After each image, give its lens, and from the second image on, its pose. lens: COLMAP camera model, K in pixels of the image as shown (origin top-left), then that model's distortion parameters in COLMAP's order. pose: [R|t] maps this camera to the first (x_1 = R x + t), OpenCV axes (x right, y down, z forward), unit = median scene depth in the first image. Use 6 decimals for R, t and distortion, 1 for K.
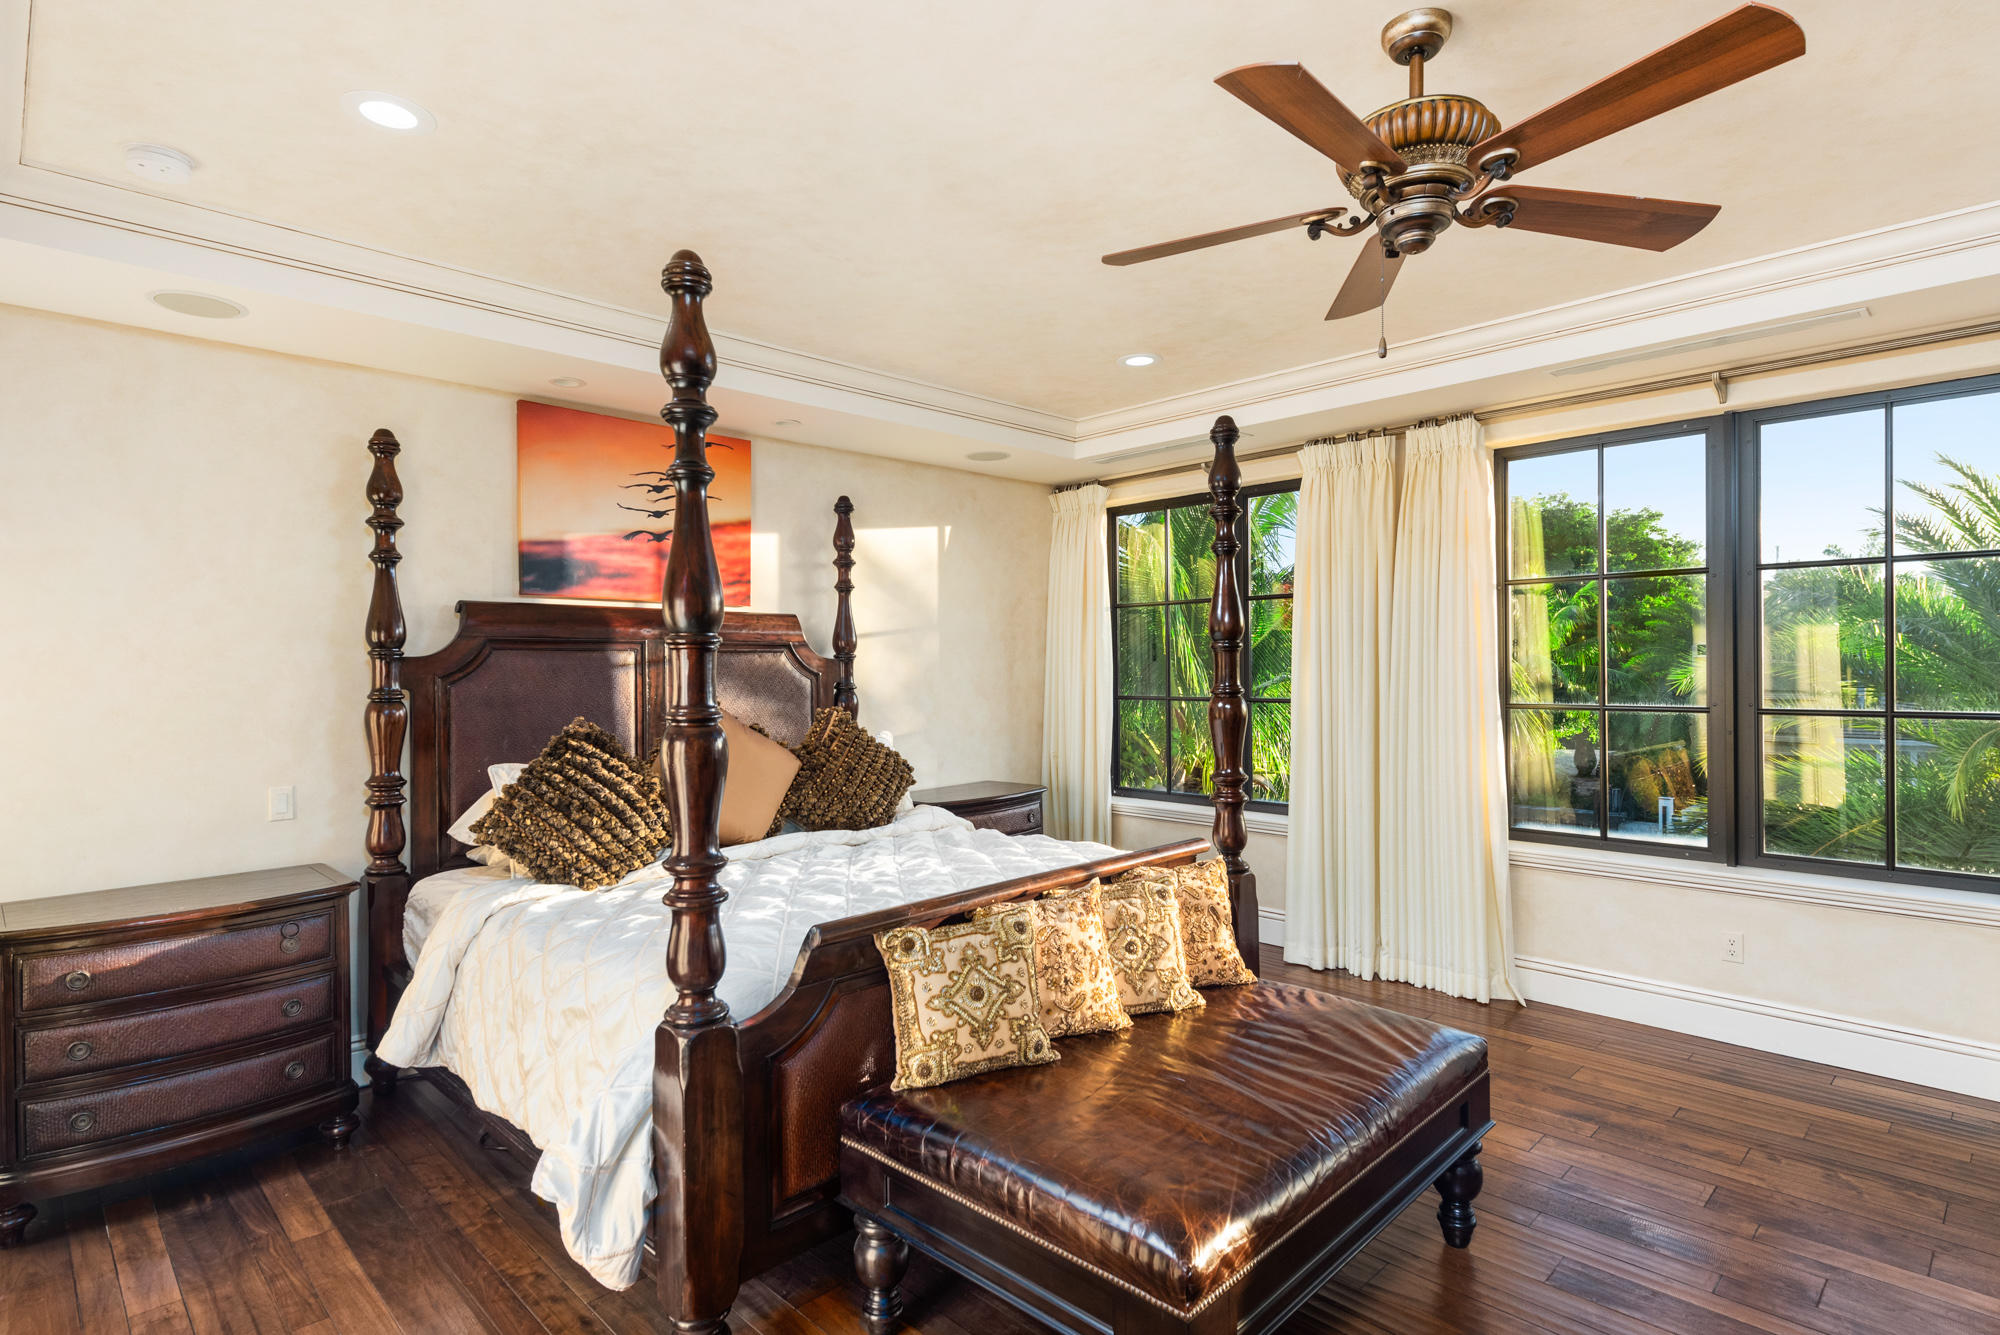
lens RADIAL K [[1006.0, 0, 1000.0], [0, 1006.0, 667.5], [0, 0, 1]] dist [0.000861, 0.000096]
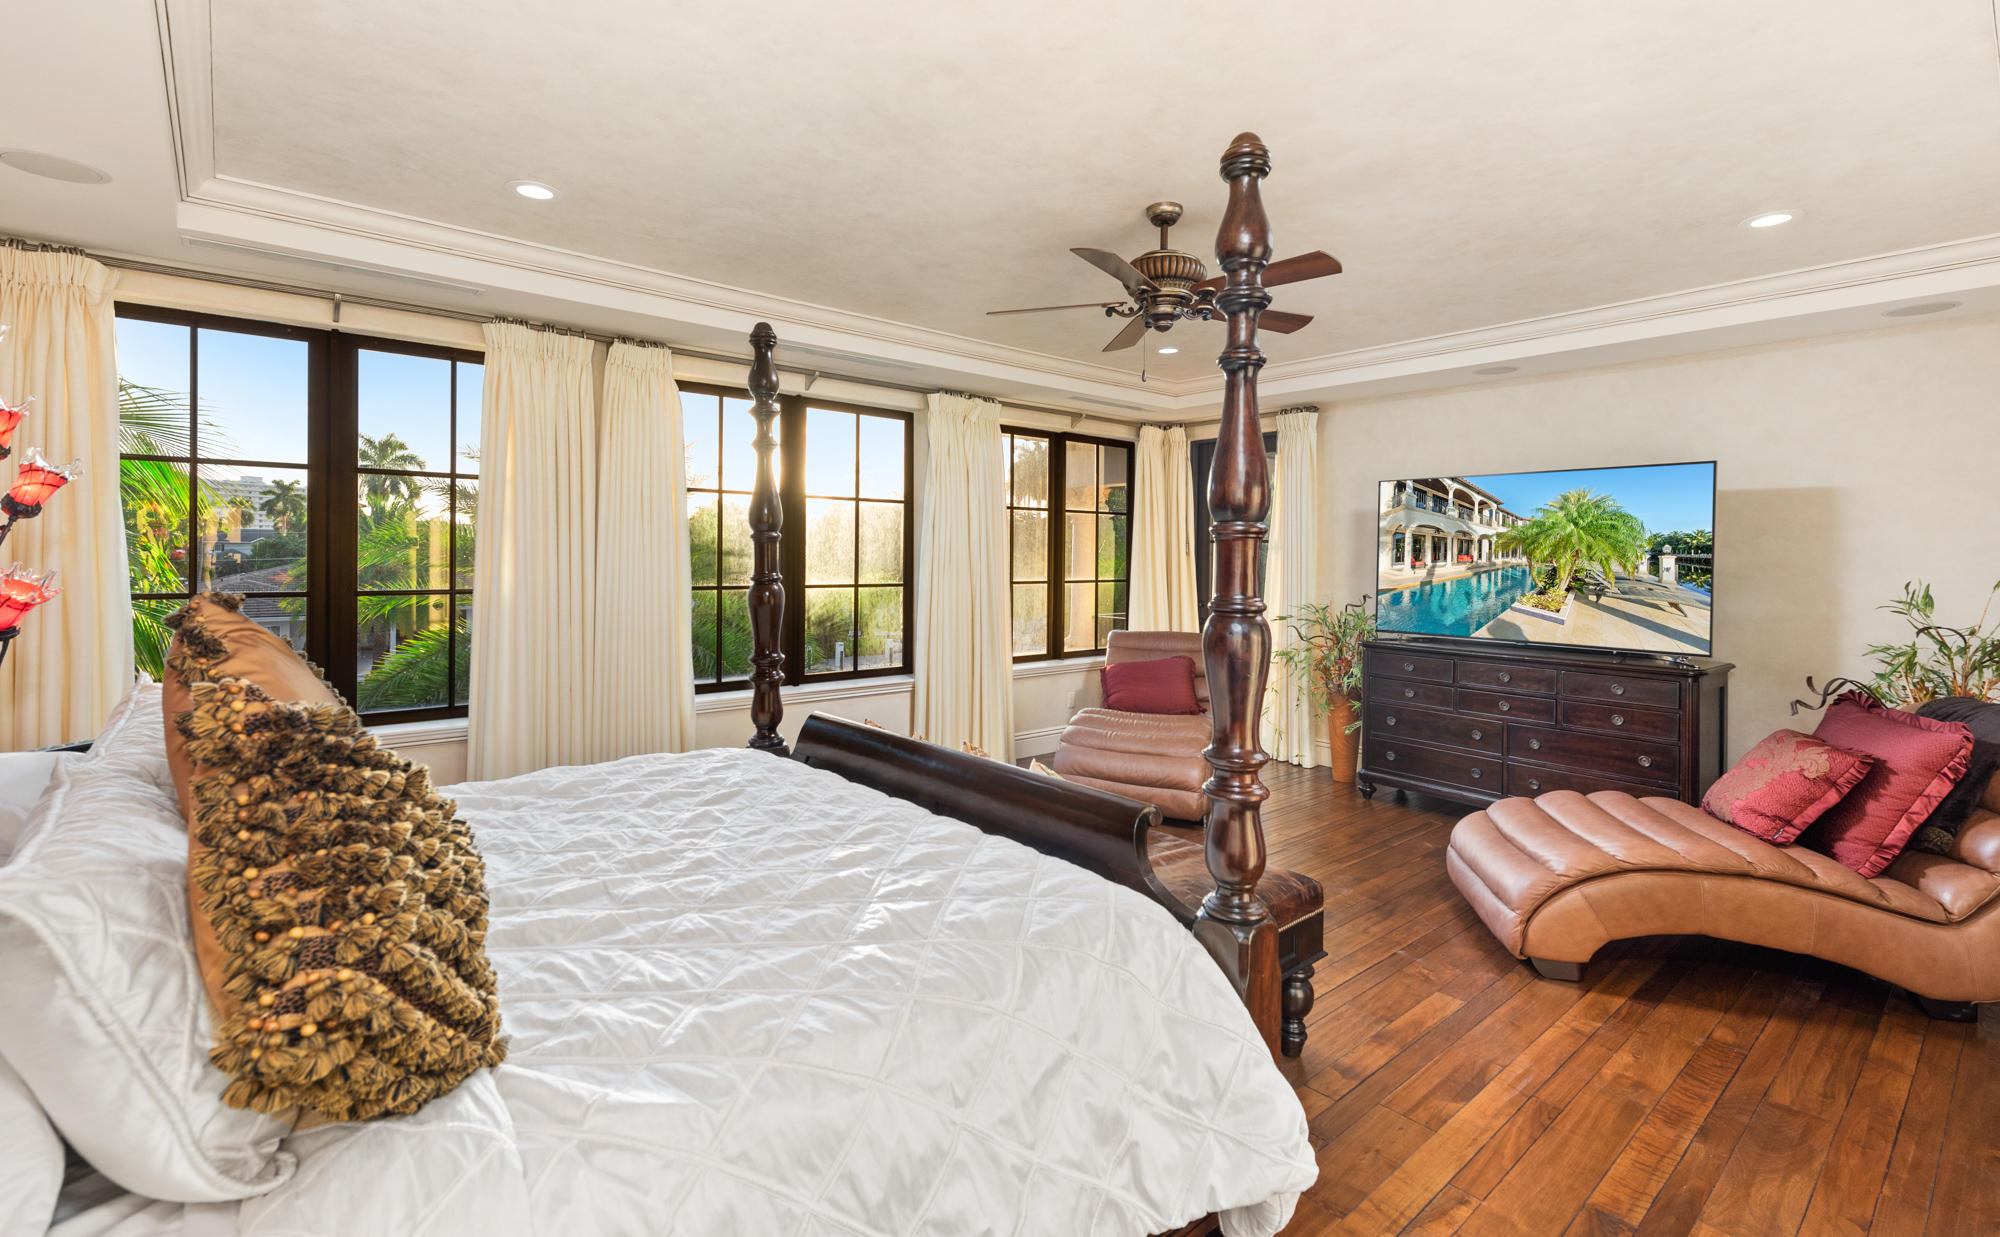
lens RADIAL K [[876.1, 0, 998.0], [0, 876.1, 563.2], [0, 0, 1]] dist [-0.010738, -0.000133]
pose [[0.069110, 0.001902, 0.997607, -0.517533], [-0.008564, 0.999962, -0.001313, 0.004259], [-0.997572, -0.008453, 0.069123, 0.513023]]
